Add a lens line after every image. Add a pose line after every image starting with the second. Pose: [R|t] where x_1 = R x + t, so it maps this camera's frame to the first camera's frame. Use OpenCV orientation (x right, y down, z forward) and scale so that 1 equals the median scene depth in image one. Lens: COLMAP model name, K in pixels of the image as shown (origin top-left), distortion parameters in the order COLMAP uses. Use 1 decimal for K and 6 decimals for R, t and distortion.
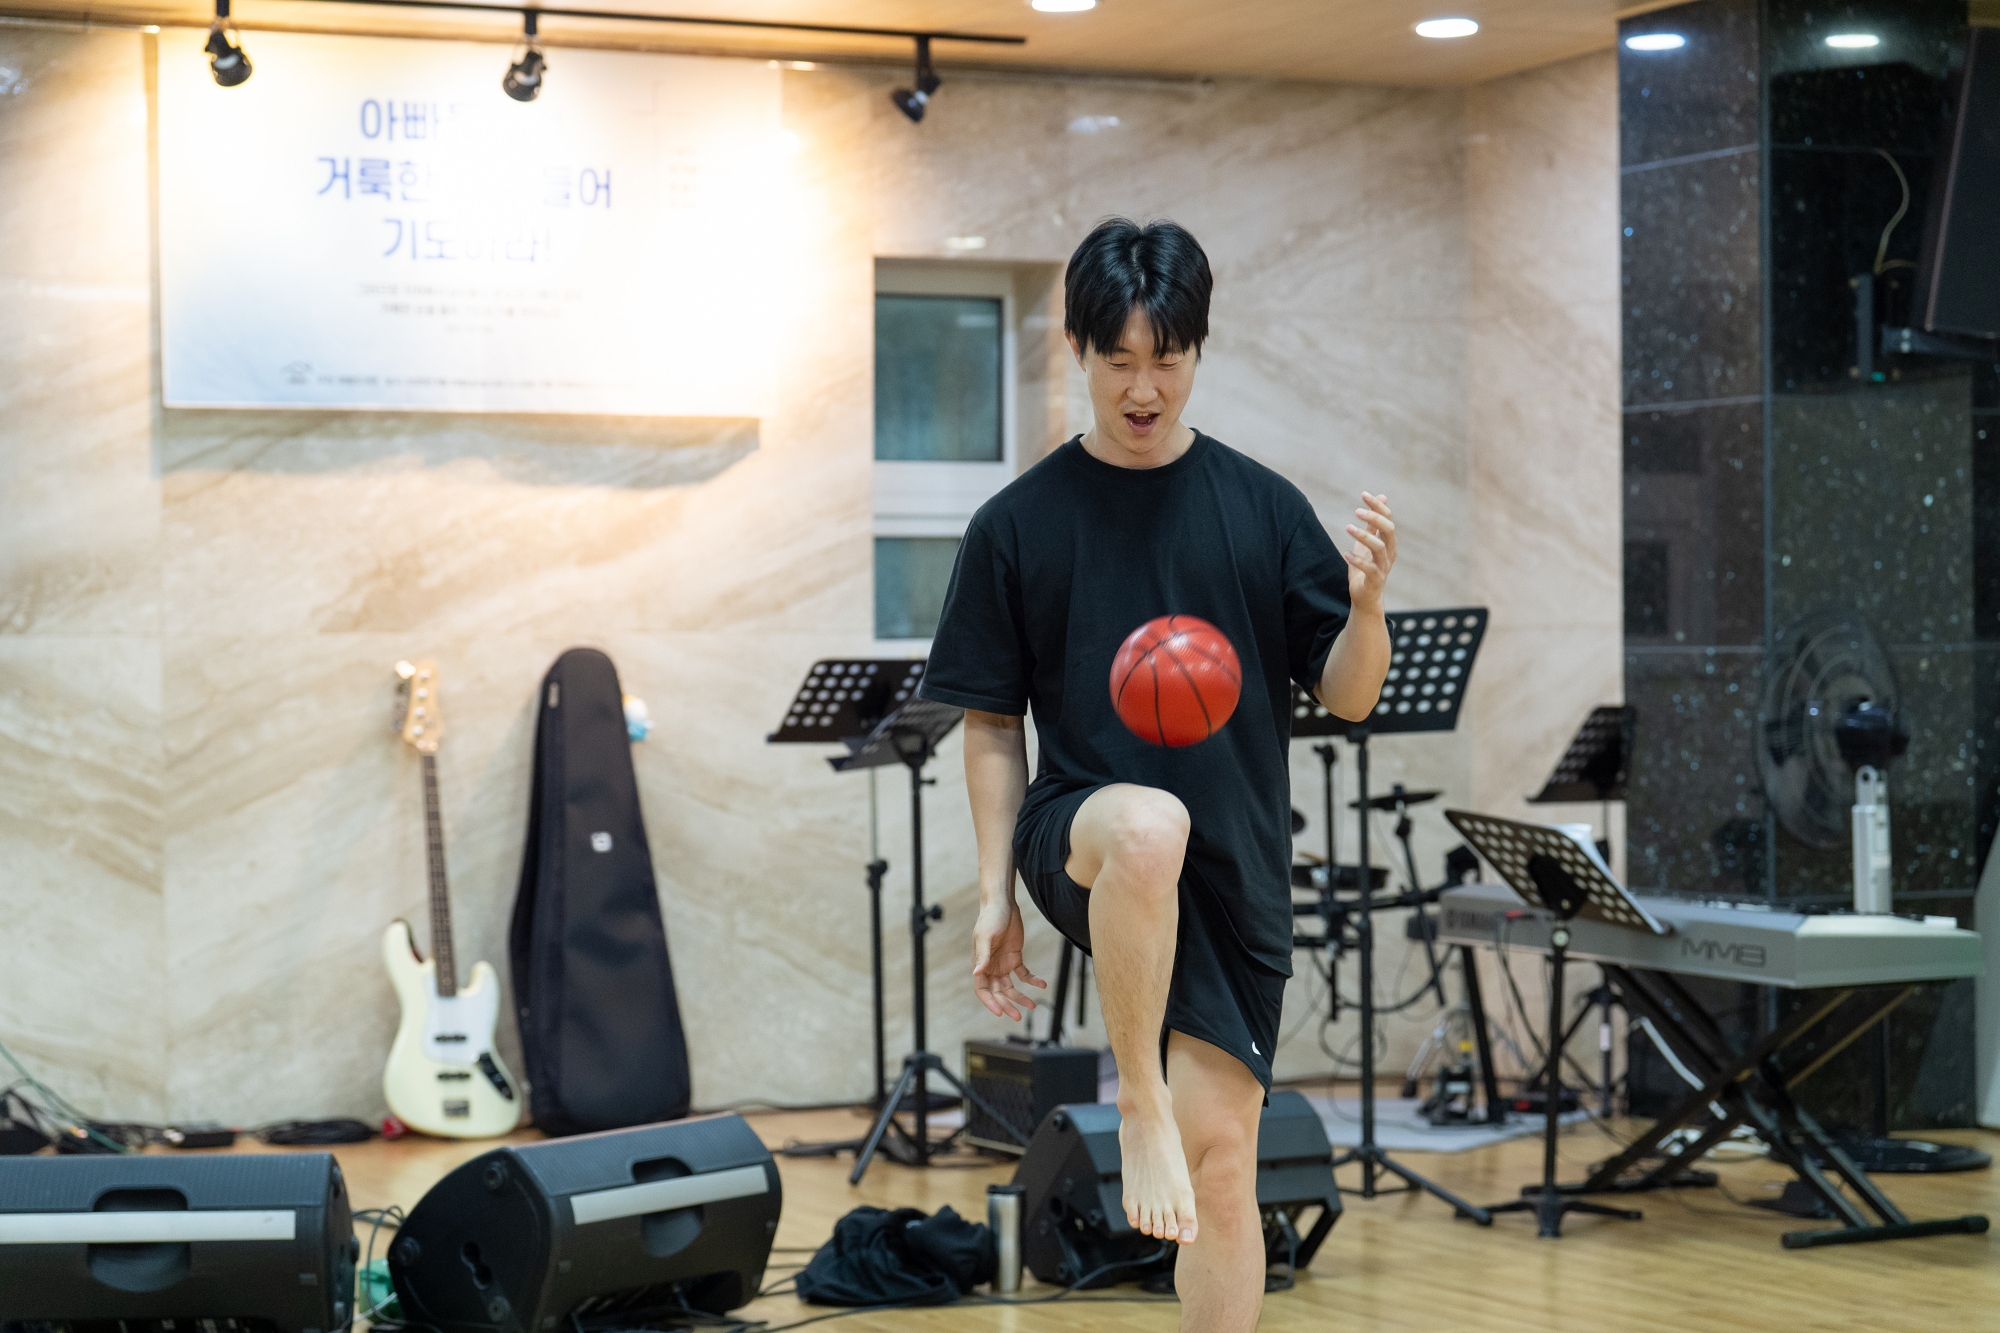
lens RADIAL K [[4229.5, 0, 997.8], [0, 4229.5, 700.0], [0, 0, 1]] dist [-0.006510, 0.000000]
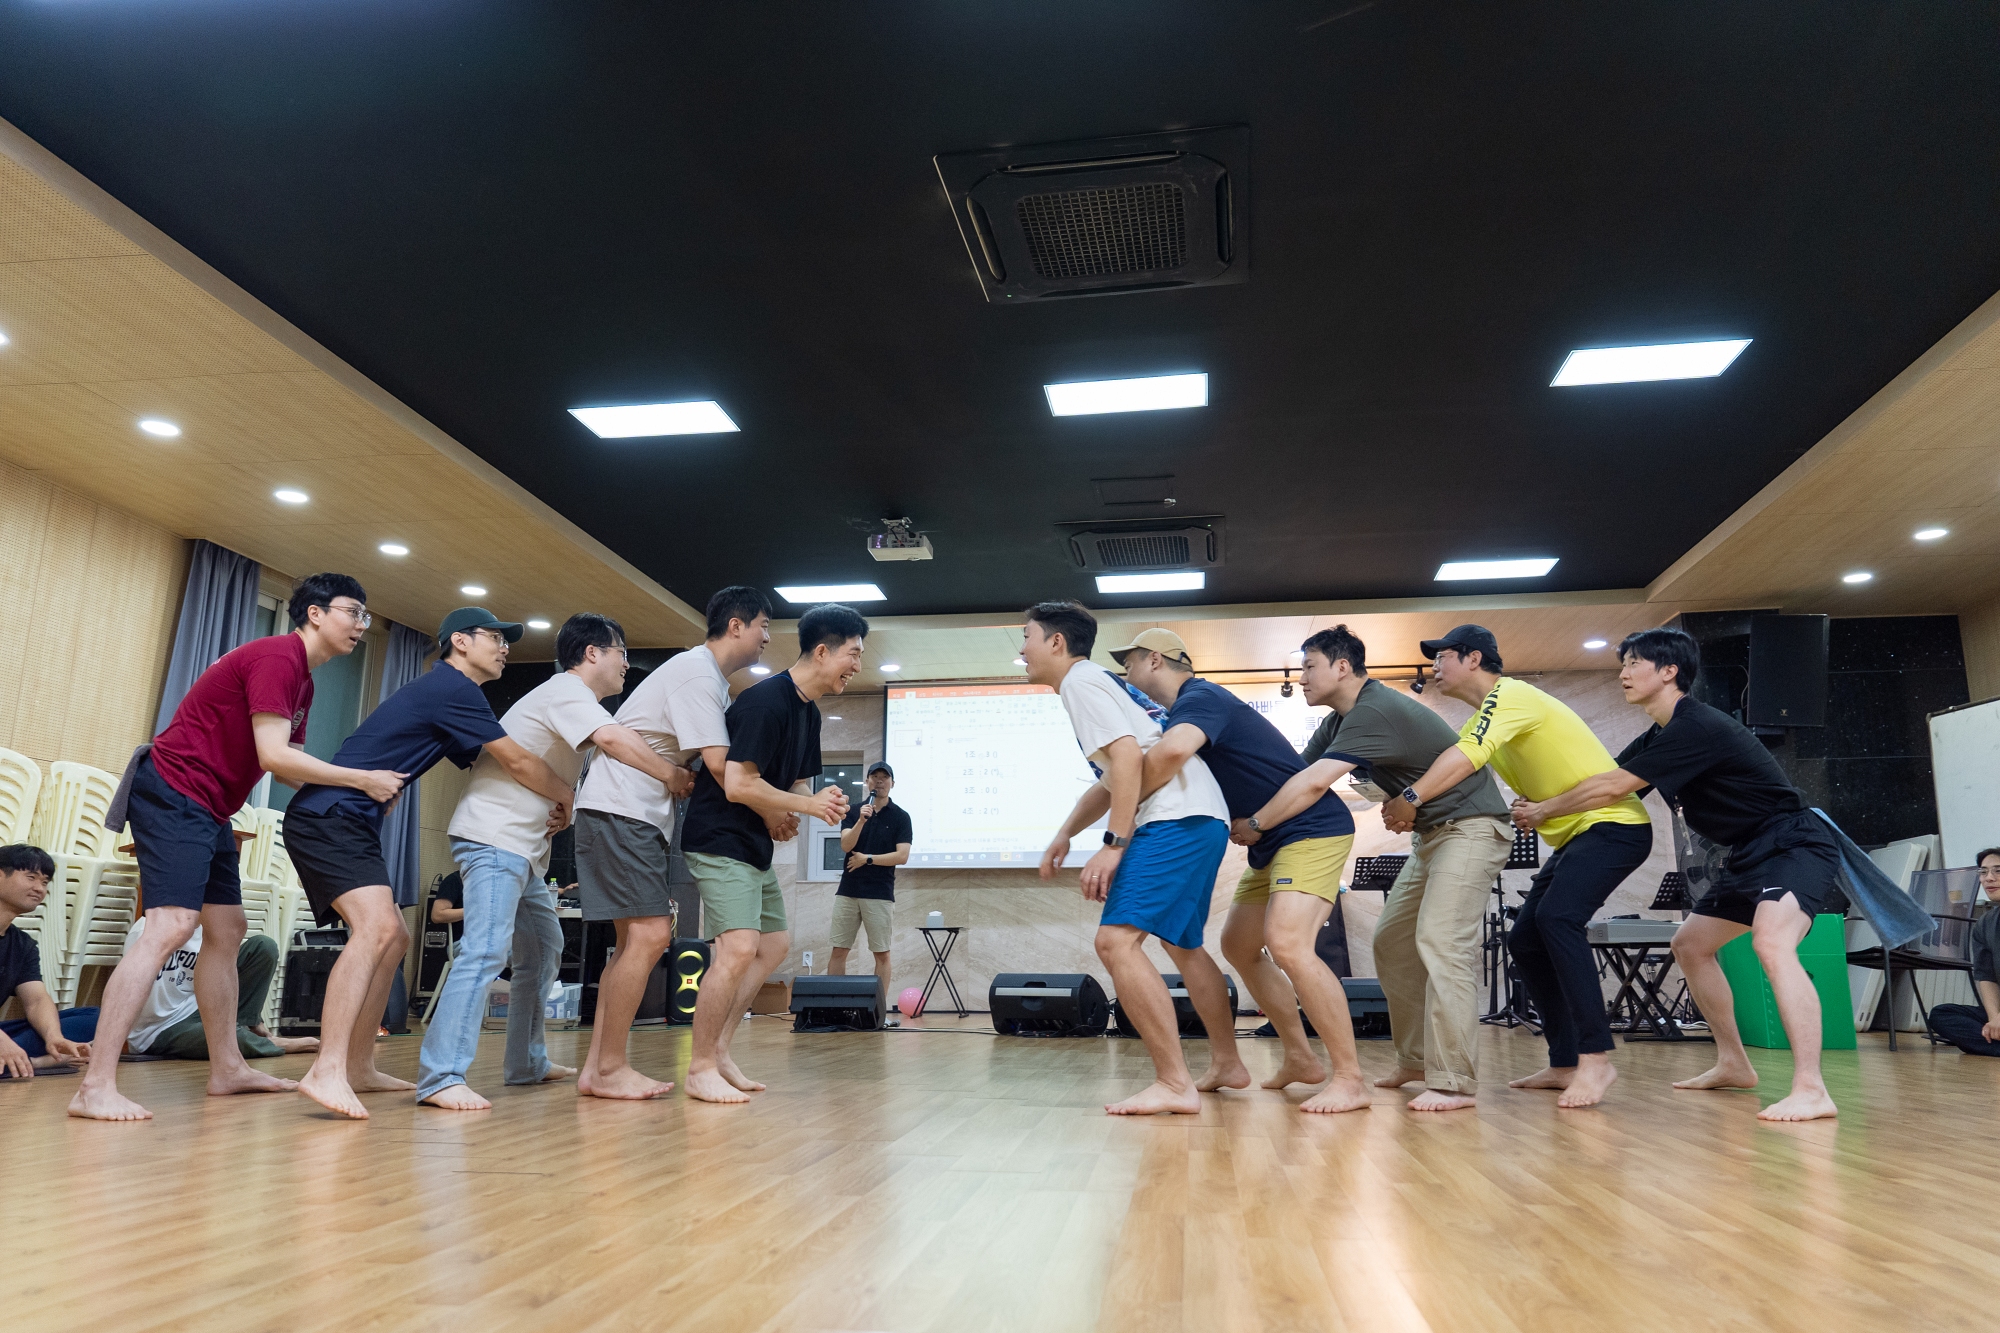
lens RADIAL K [[1337.2, 0, 997.5], [0, 1337.2, 681.6], [0, 0, 1]] dist [-0.012358, 0.008715]
pose [[0.826572, -0.105178, -0.552916, 0.279645], [-0.013462, 0.978408, -0.206242, 0.066645], [0.562670, 0.177918, 0.807309, 0.014429]]
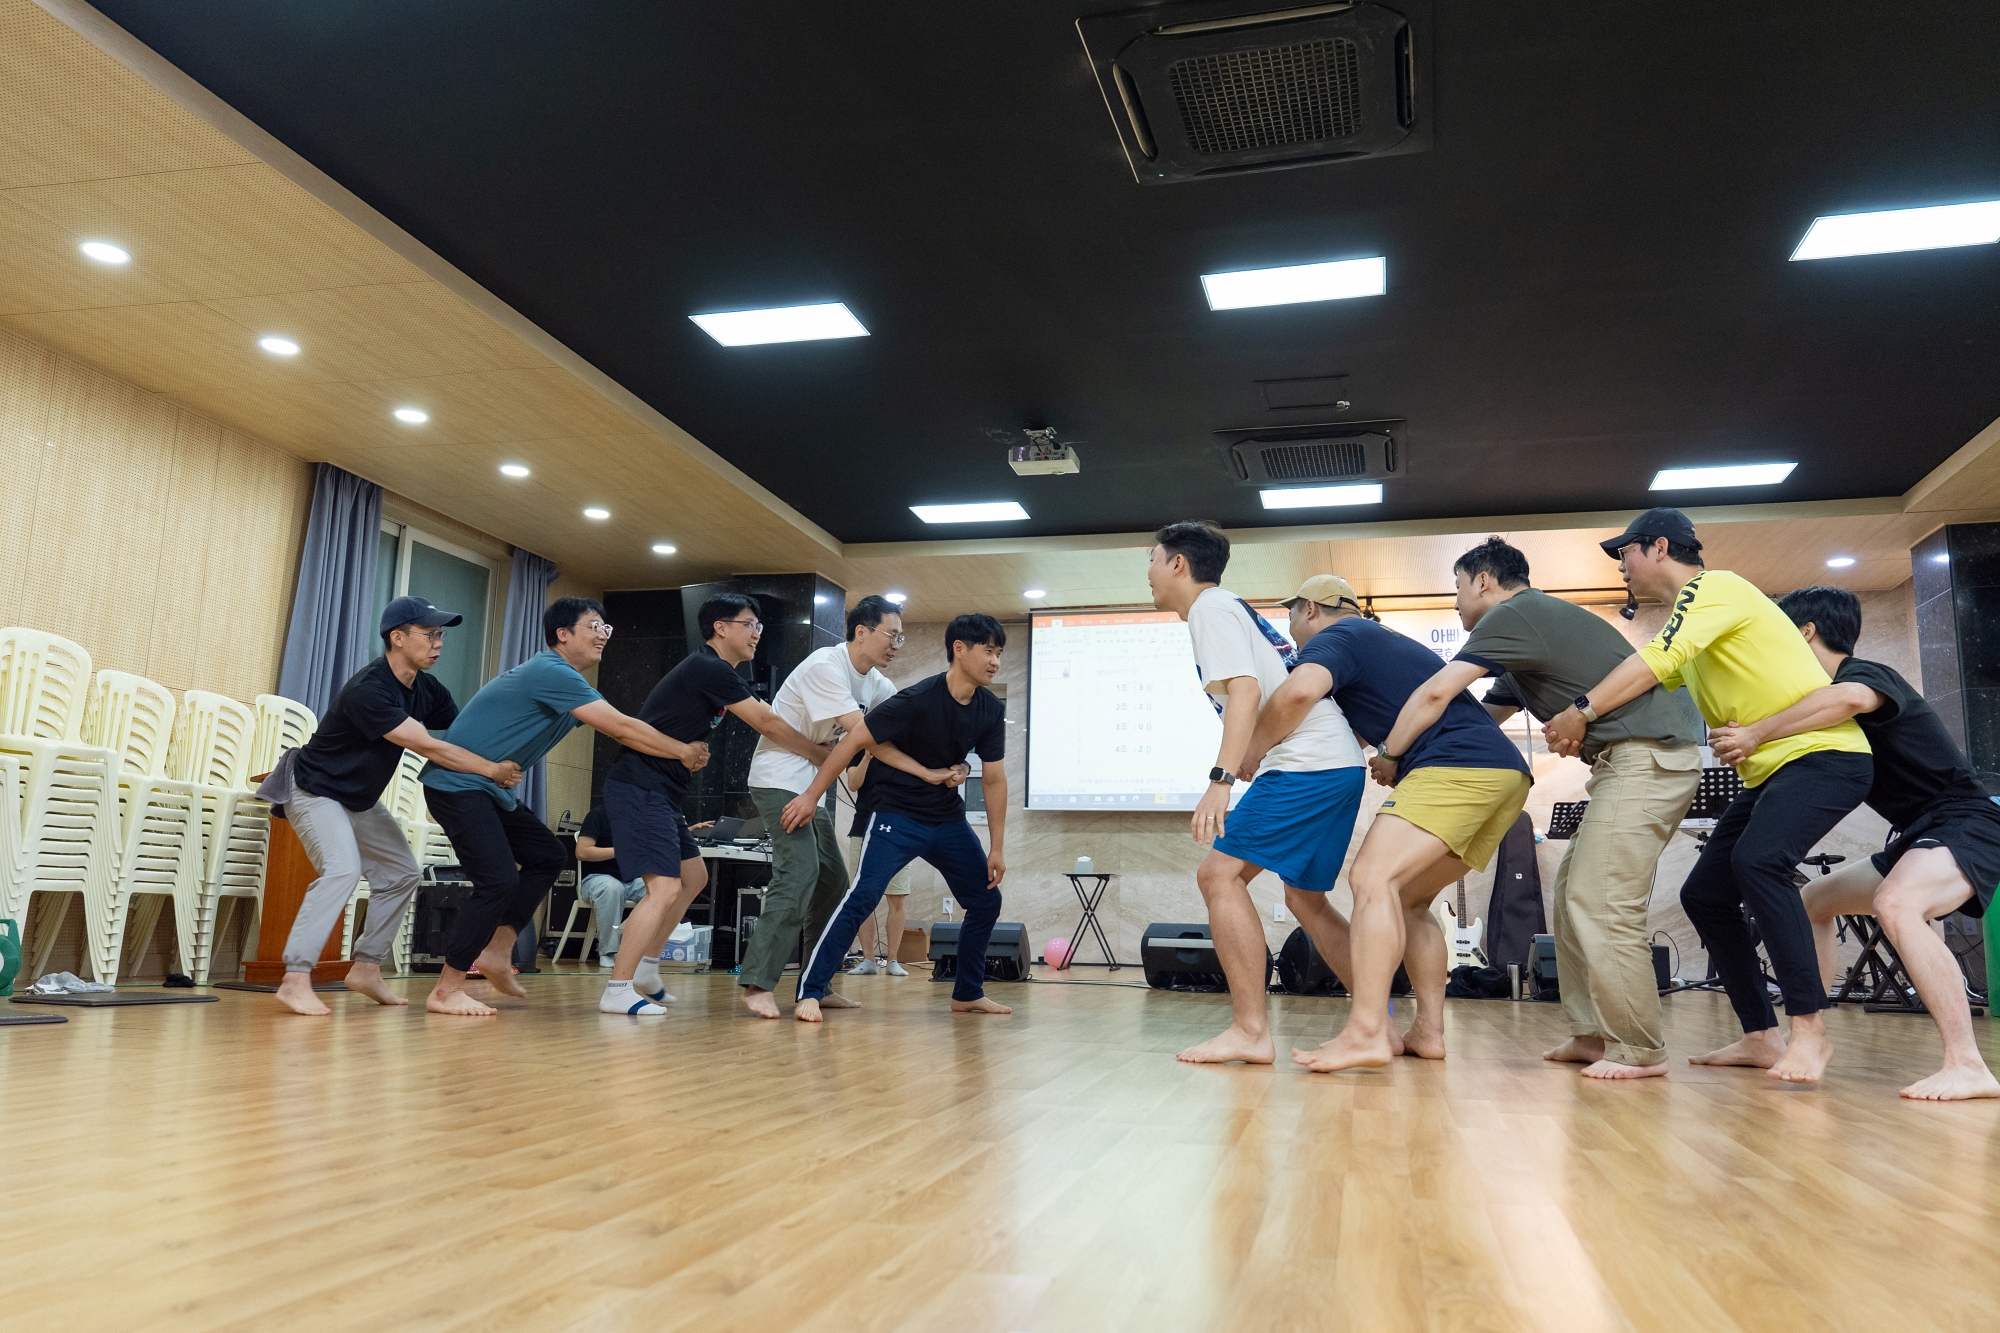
lens RADIAL K [[1451.5, 0, 999.7], [0, 1451.5, 675.2], [0, 0, 1]] dist [-0.014930, 0.013094]
pose [[0.762850, -0.080556, -0.641538, 0.280962], [-0.031769, 0.986340, -0.161627, 0.069594], [0.645795, 0.143678, 0.749870, 0.016382]]
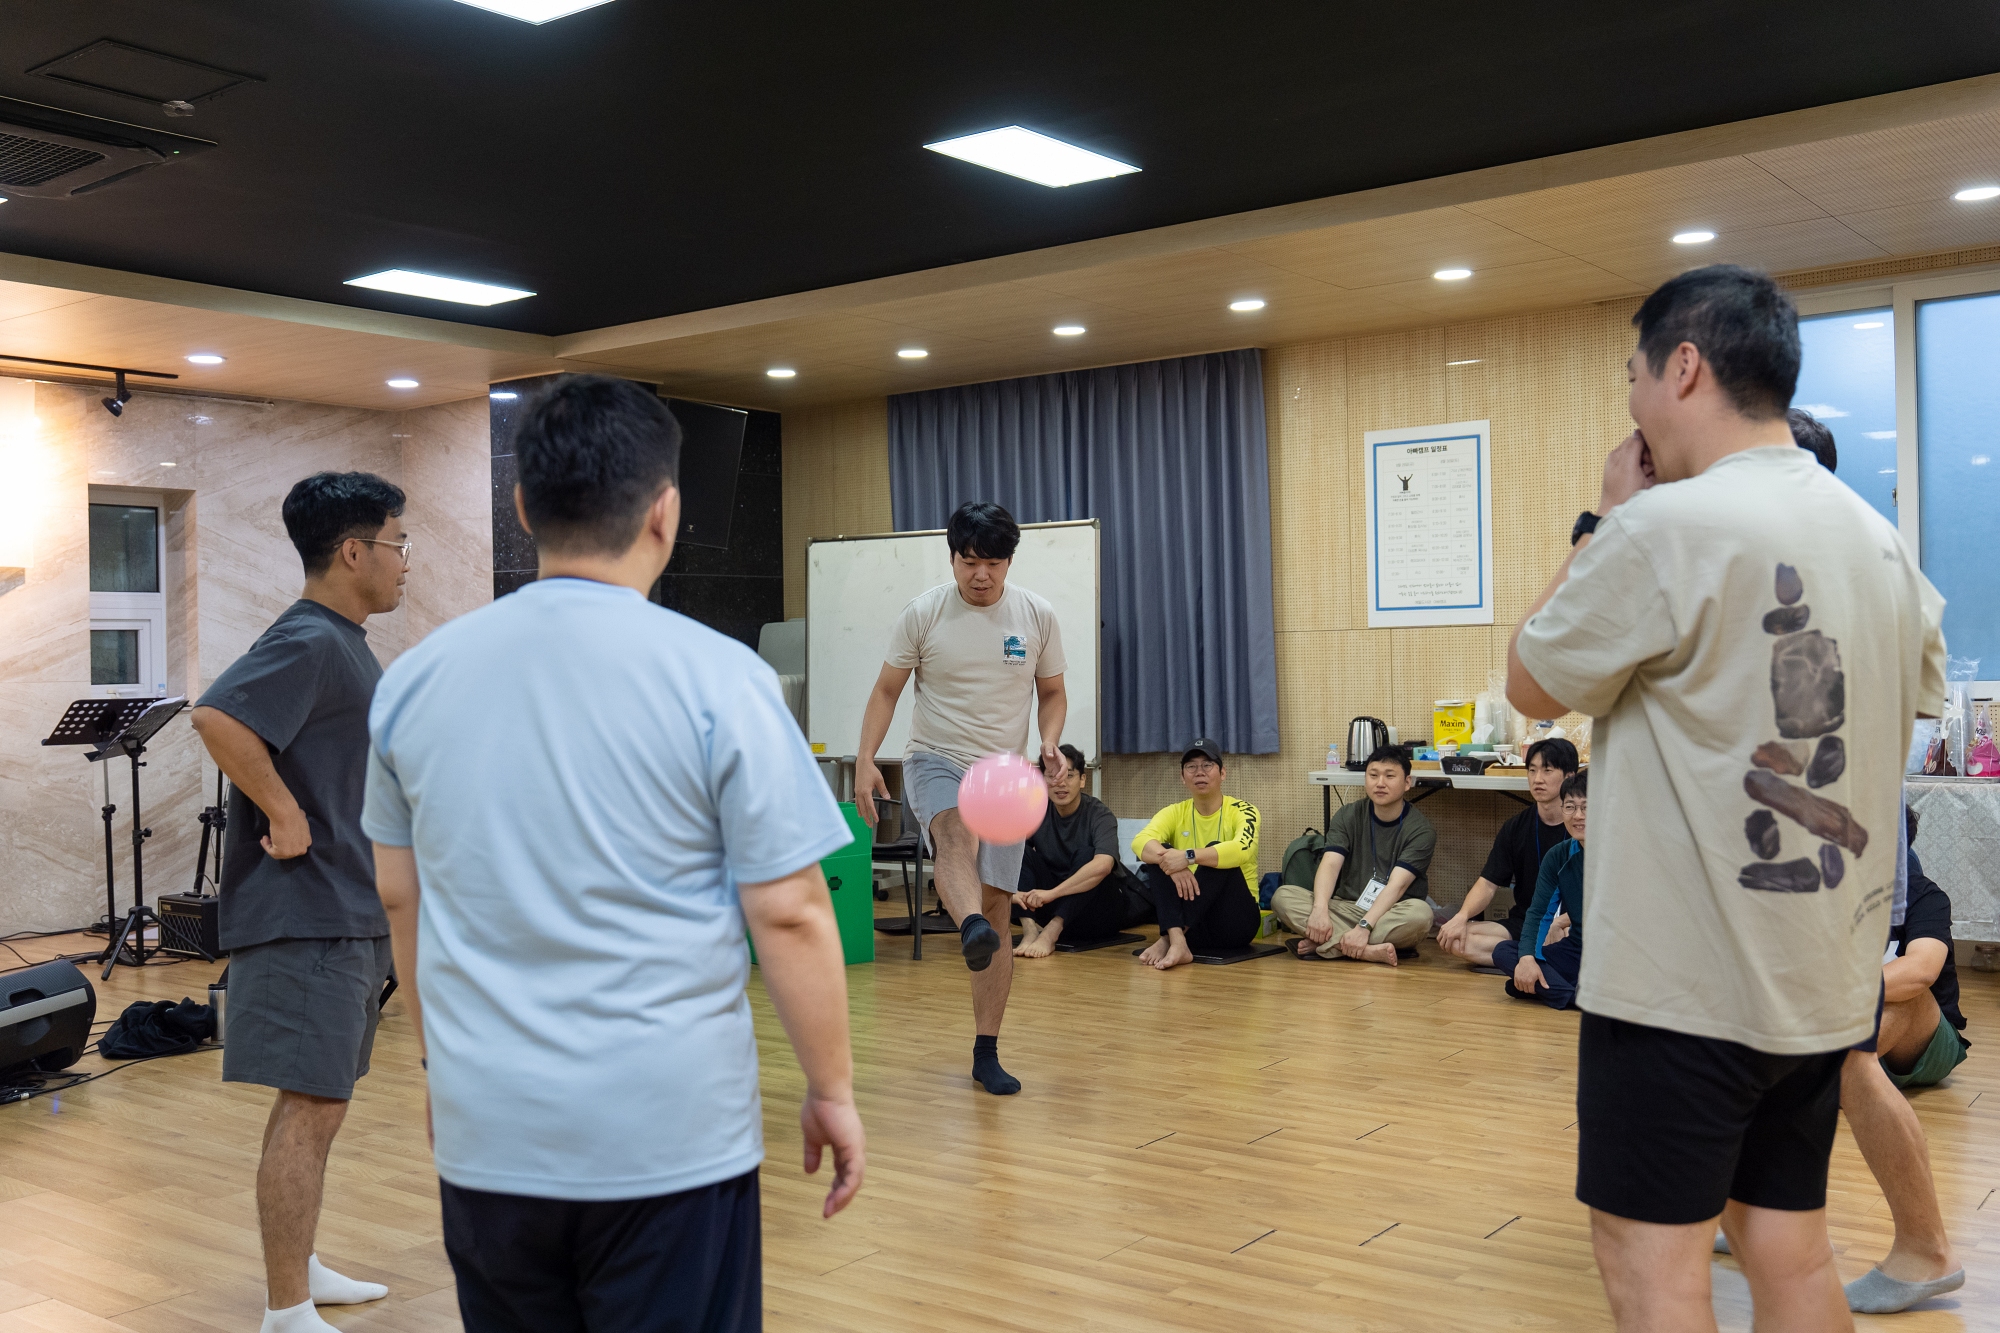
lens RADIAL K [[1852.5, 0, 1001.2], [0, 1852.5, 671.1], [0, 0, 1]] dist [-0.004329, 0.000000]
pose [[0.890180, -0.010242, 0.455493, -0.046821], [0.012667, 0.999917, -0.002273, -0.014375], [-0.455432, 0.007793, 0.890236, 0.073724]]
